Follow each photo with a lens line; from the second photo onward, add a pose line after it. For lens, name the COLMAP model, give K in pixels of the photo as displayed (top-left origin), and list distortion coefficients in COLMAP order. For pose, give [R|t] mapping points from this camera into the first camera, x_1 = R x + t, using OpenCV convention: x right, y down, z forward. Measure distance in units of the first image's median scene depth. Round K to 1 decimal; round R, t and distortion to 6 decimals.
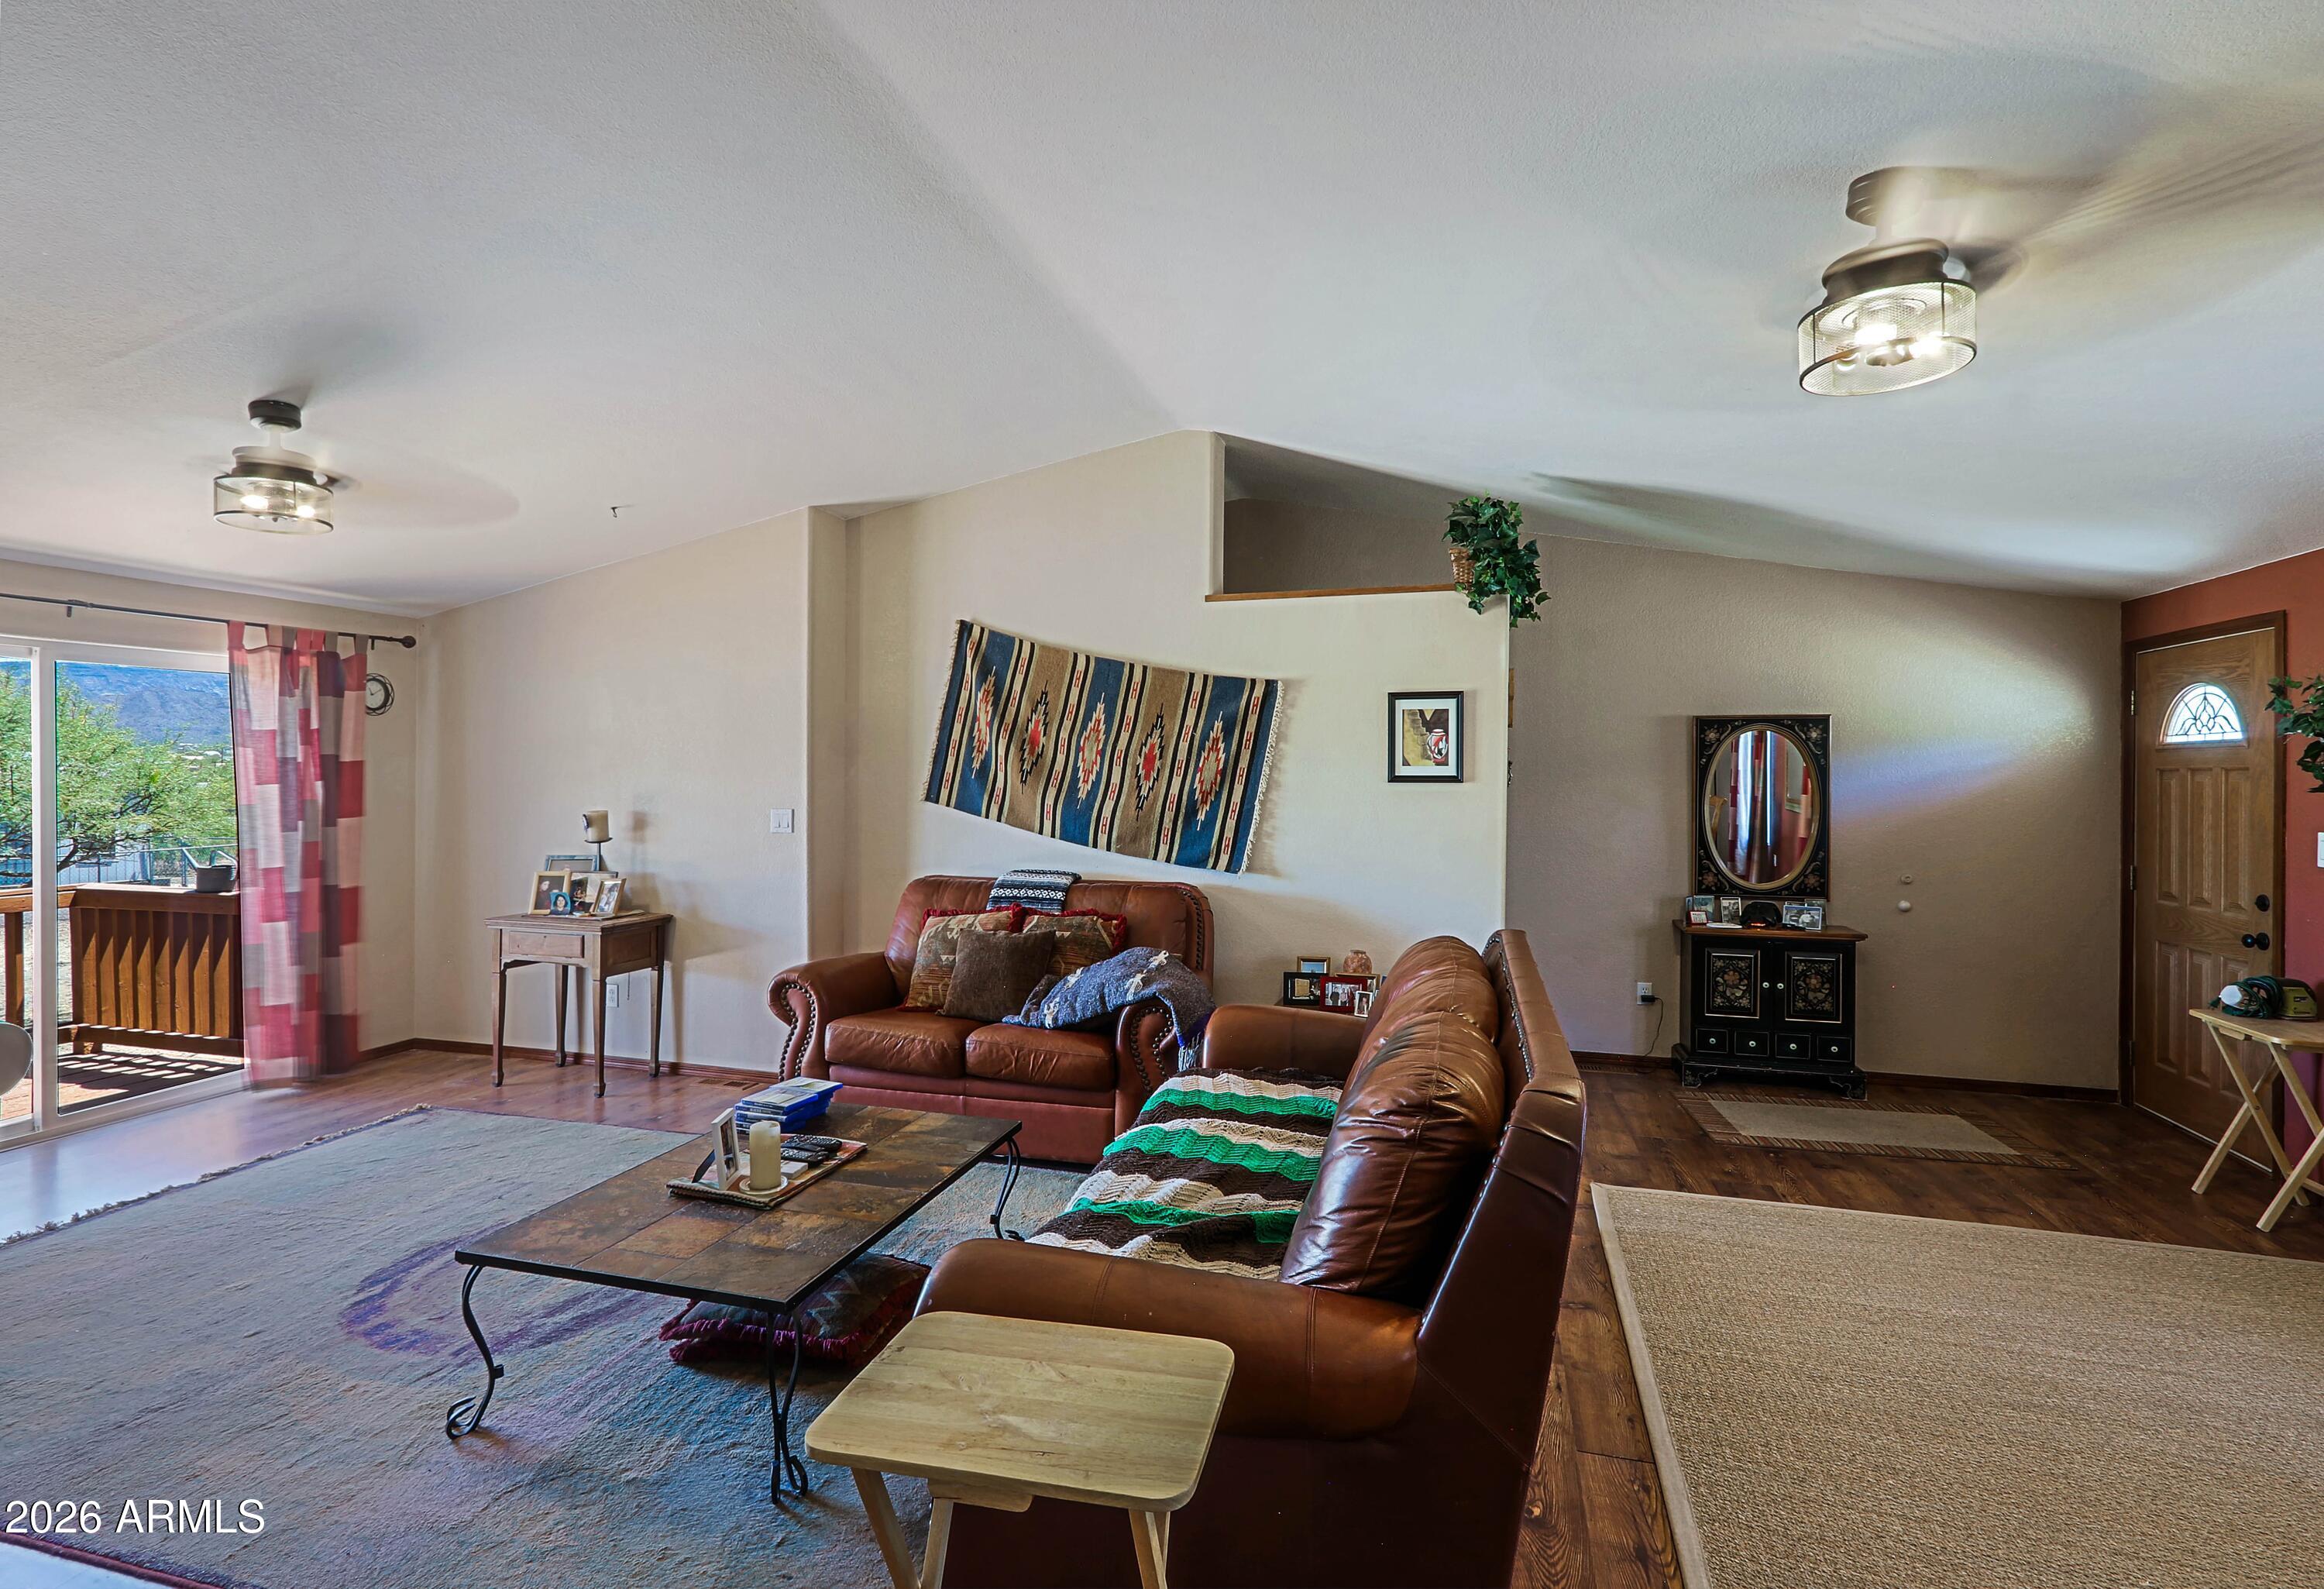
lens RADIAL K [[1084.8, 0, 1130.4], [0, 1084.8, 763.7], [0, 0, 1]] dist [-0.008319, 0.000027]
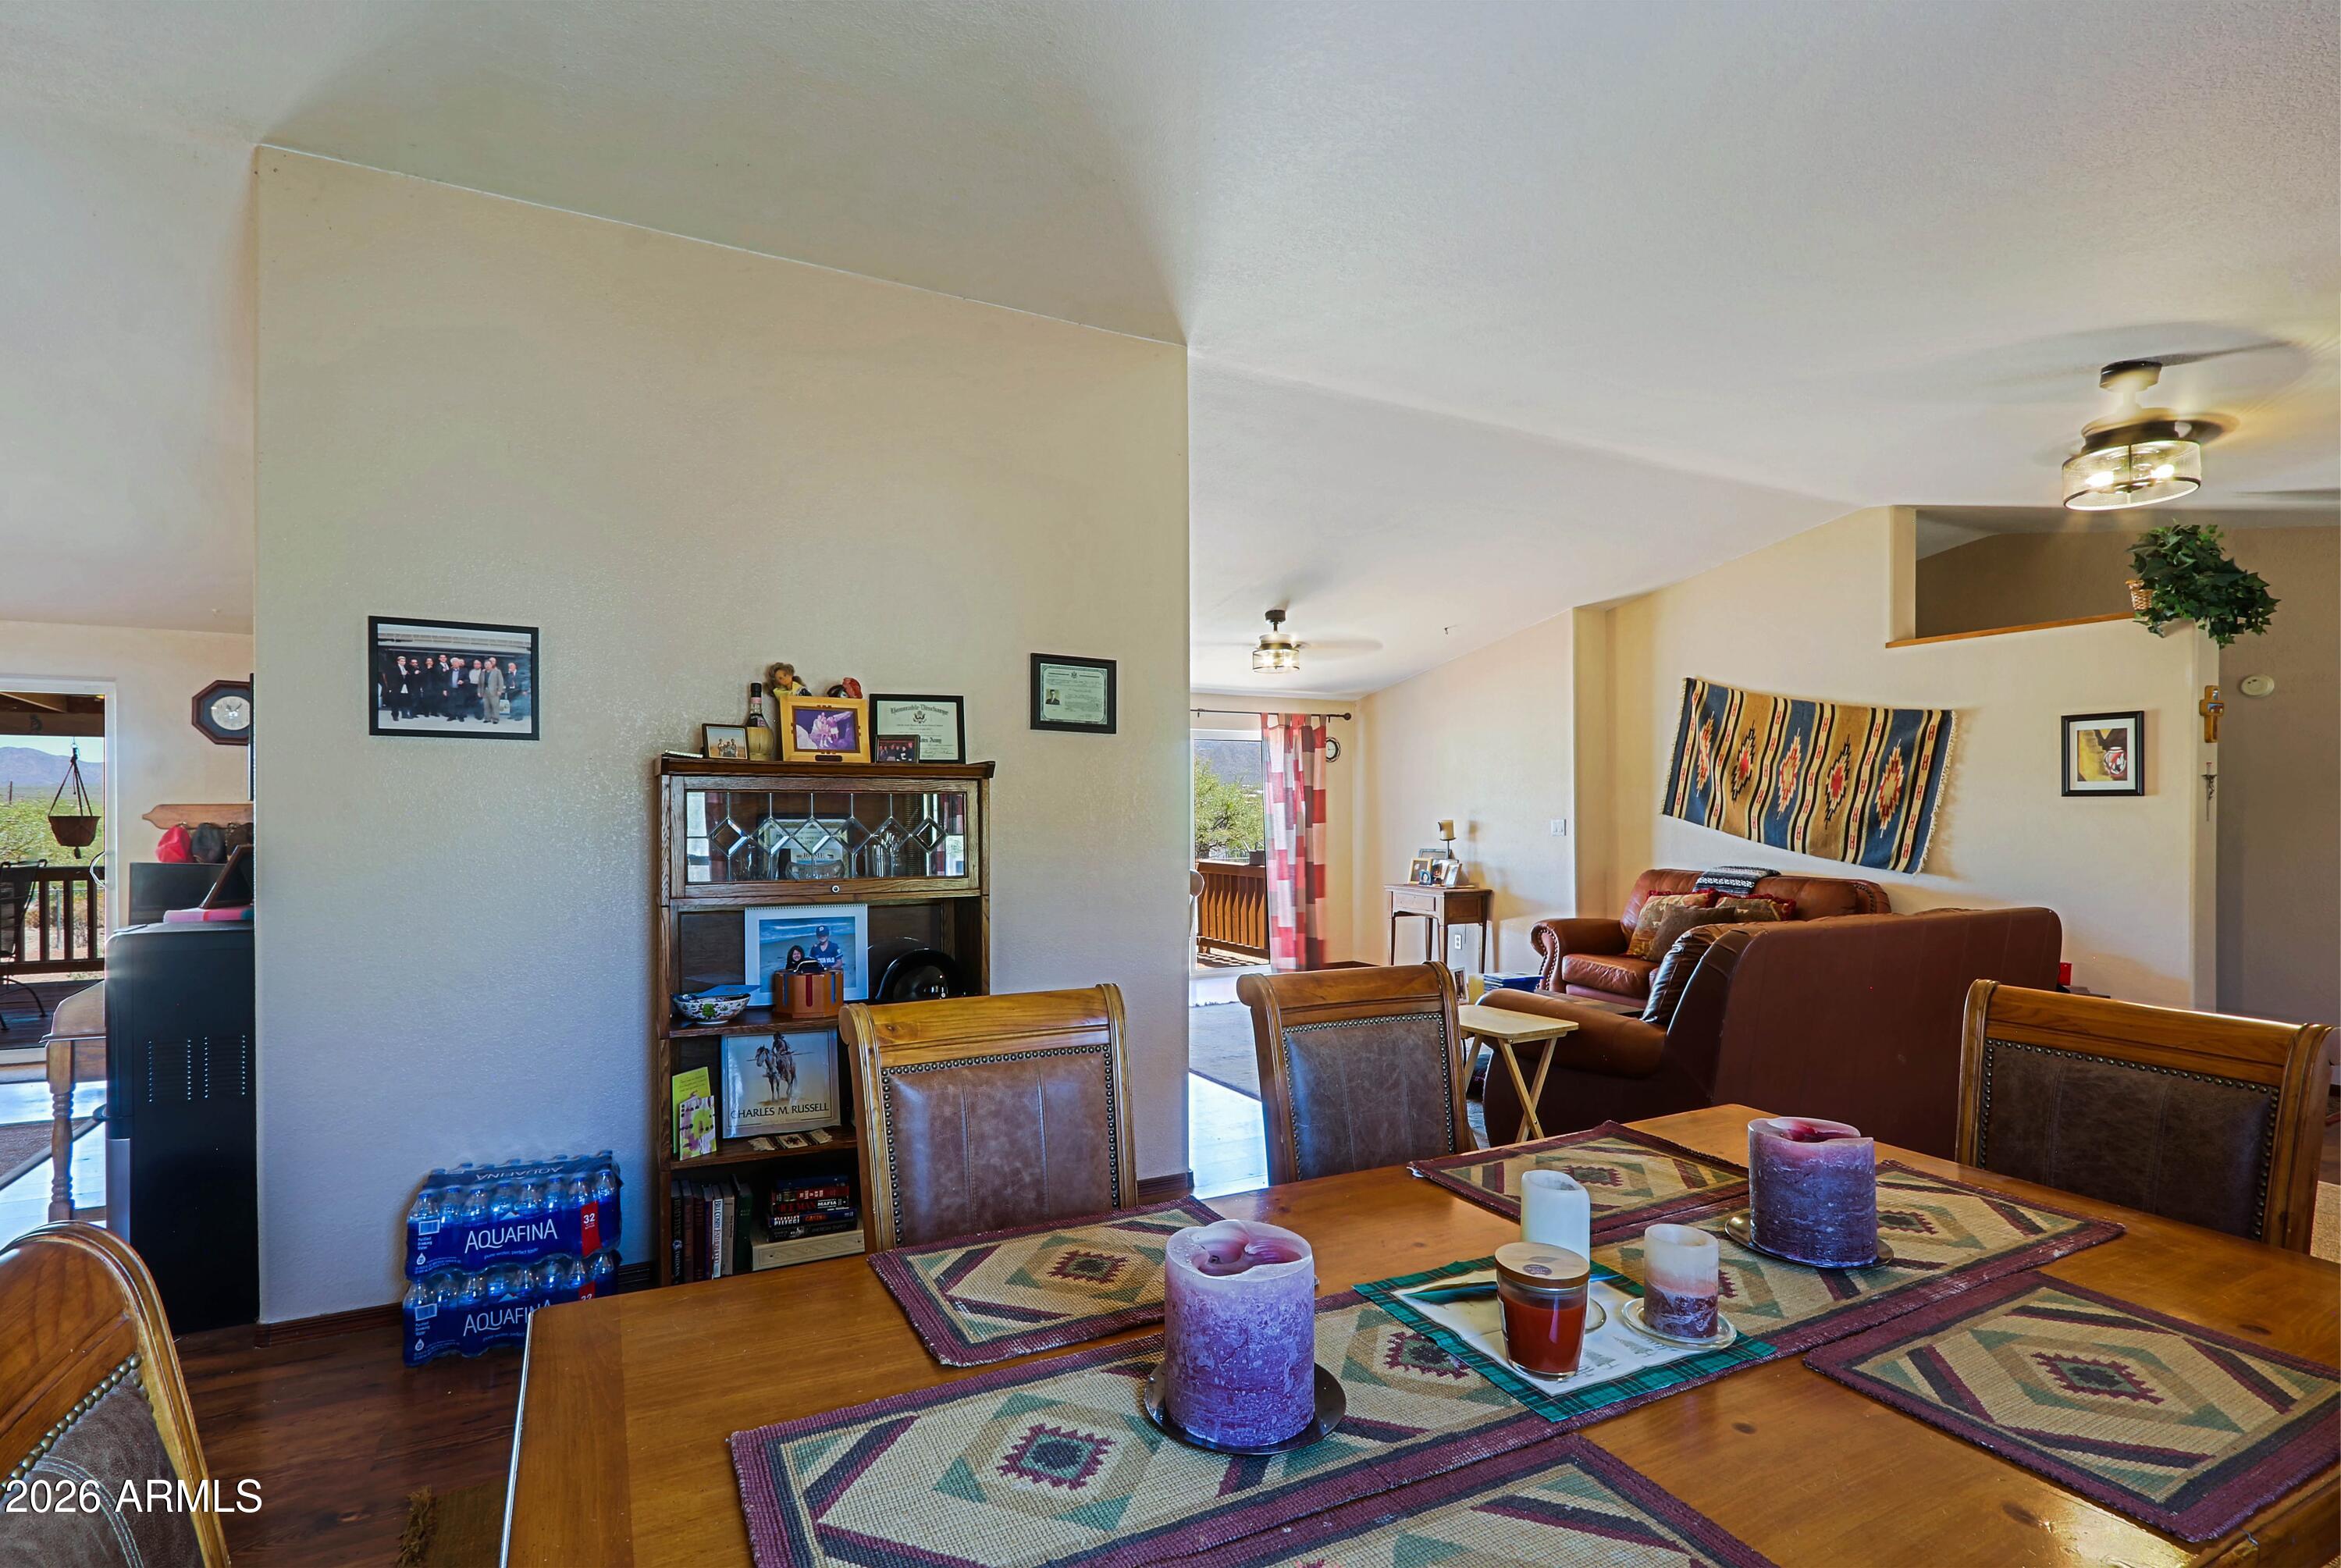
lens RADIAL K [[1099.6, 0, 1162.0], [0, 1099.6, 795.3], [0, 0, 1]] dist [-0.007521, 0.002733]
pose [[0.701370, -0.008150, -0.712750, 0.370213], [0.006981, 0.999965, -0.004564, 0.013929], [0.712763, -0.001774, 0.701403, -0.424799]]
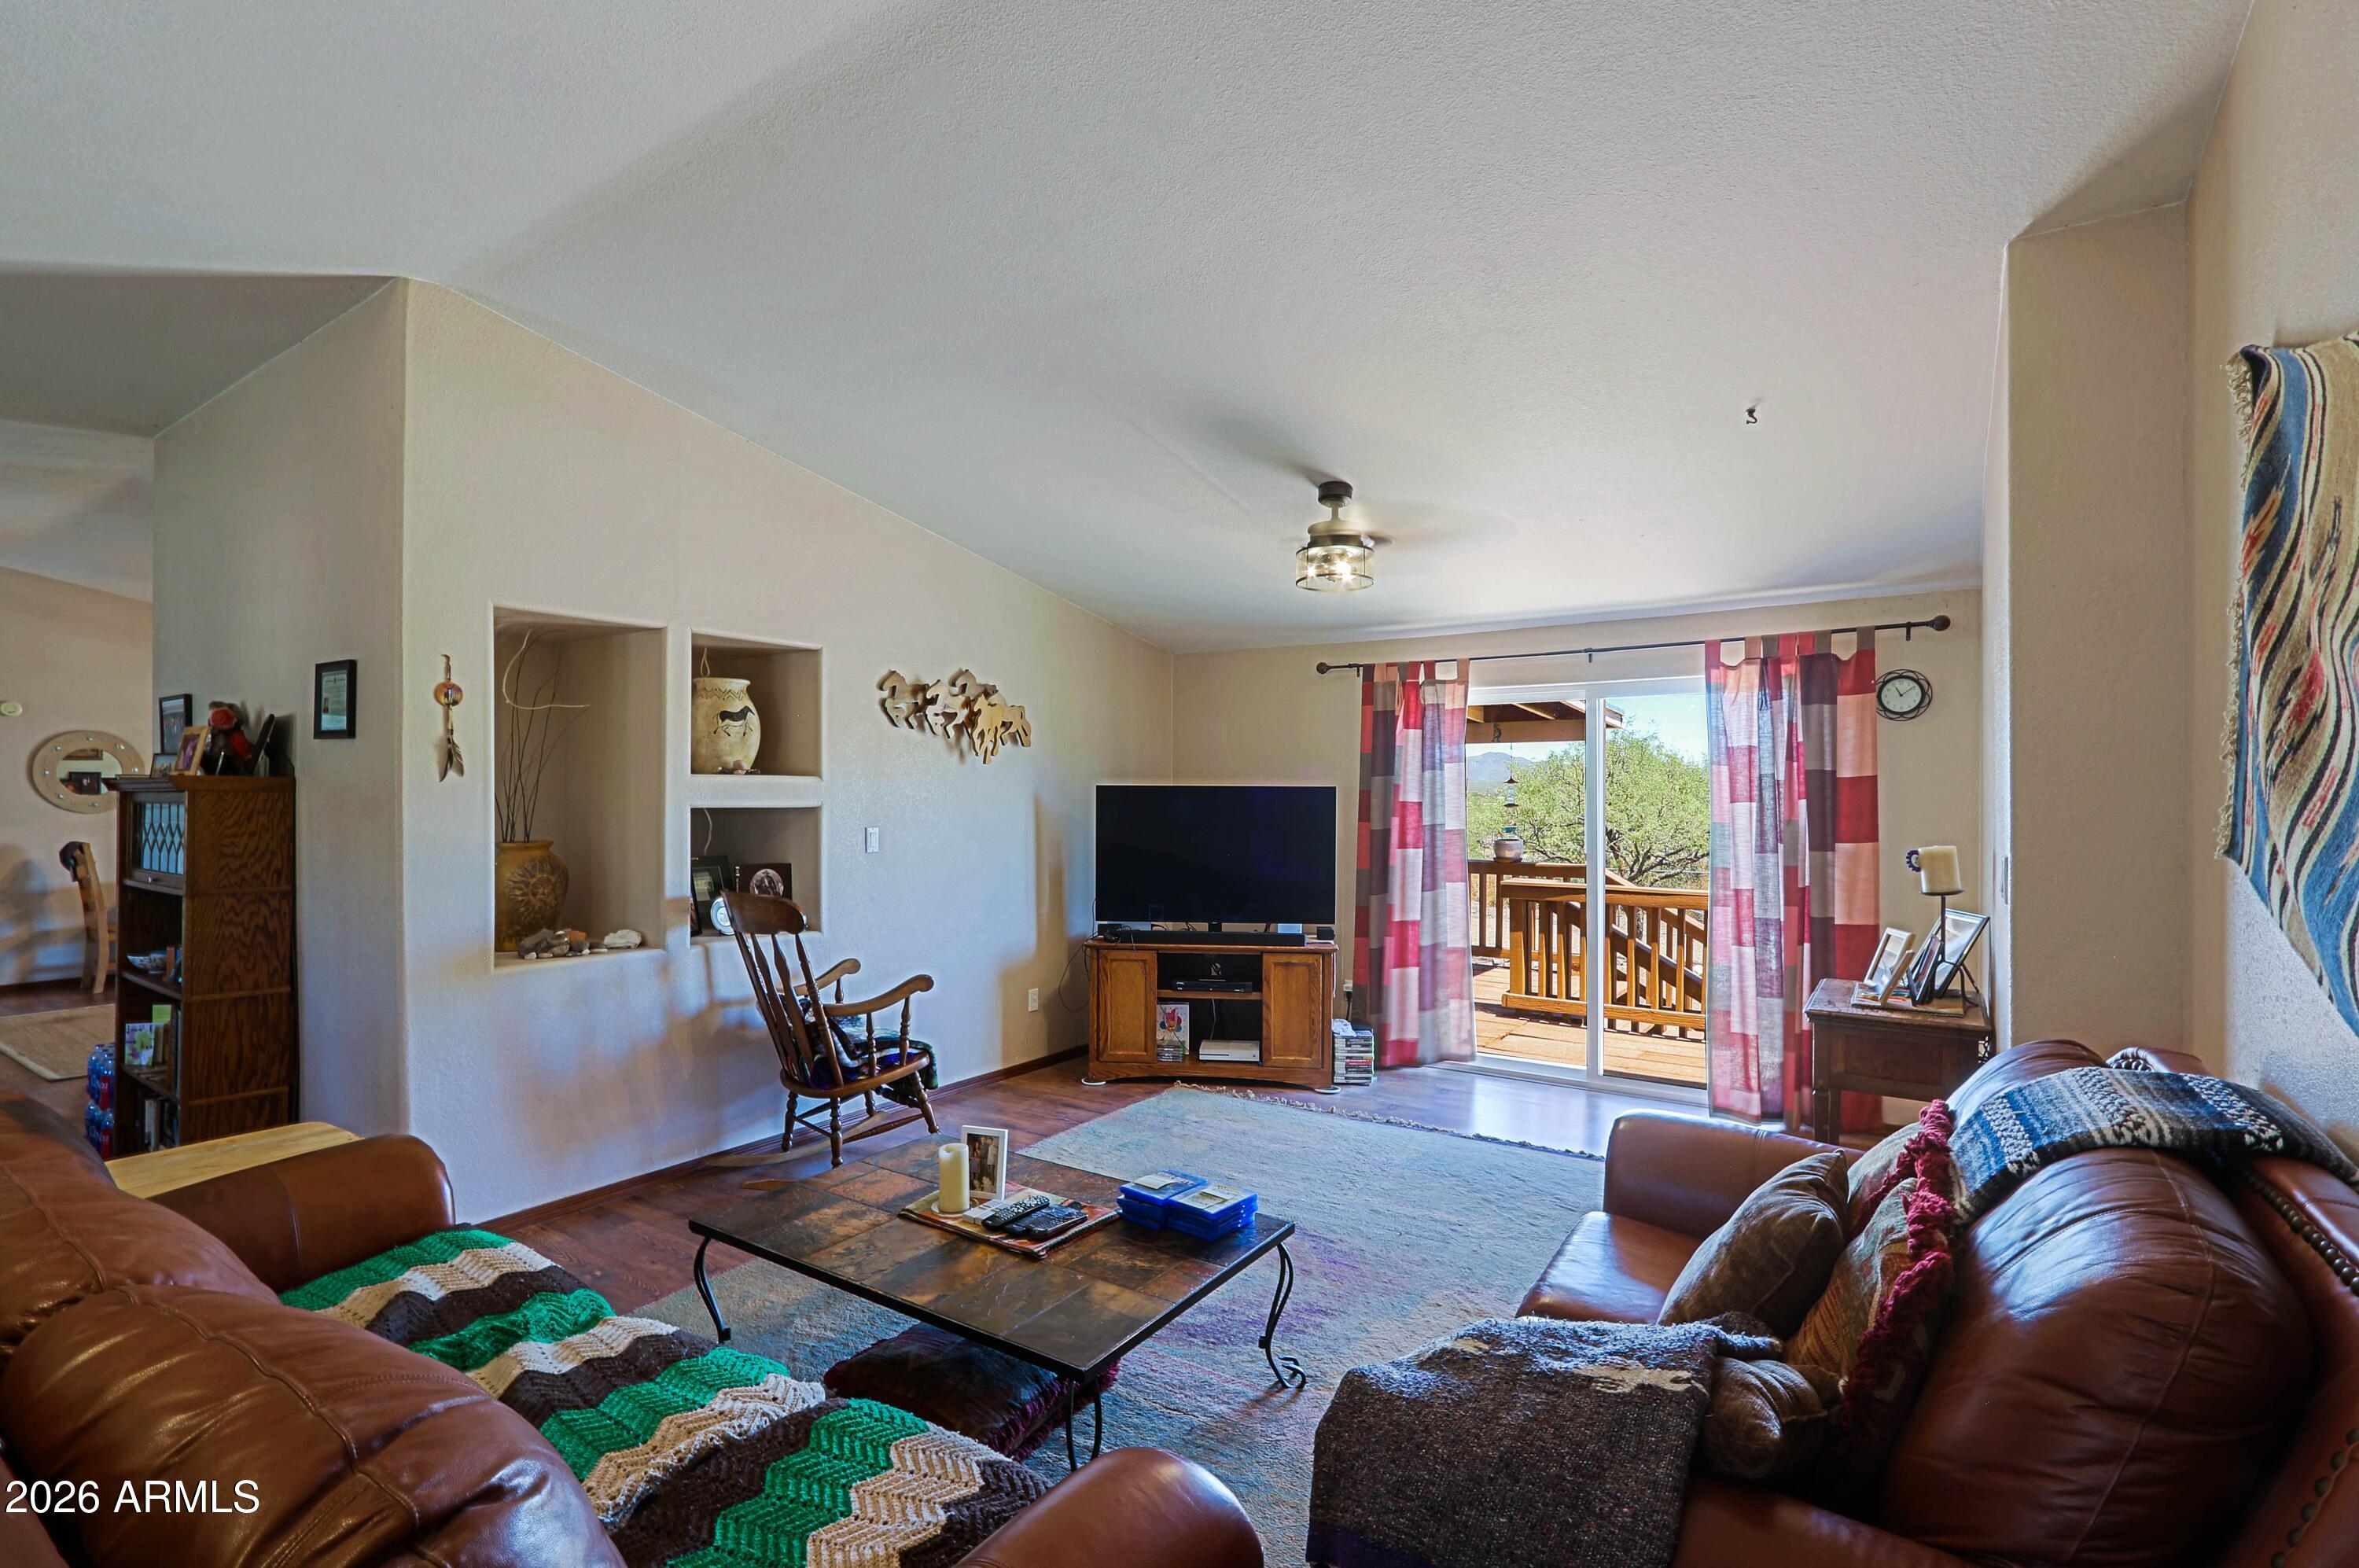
lens RADIAL K [[1108.1, 0, 1166.2], [0, 1108.1, 787.6], [0, 0, 1]] dist [-0.007521, 0.002733]
pose [[-0.307150, -0.008860, -0.951620, 0.311753], [0.009738, 0.999875, -0.012452, 0.013108], [0.951611, -0.013092, -0.307026, 0.833054]]
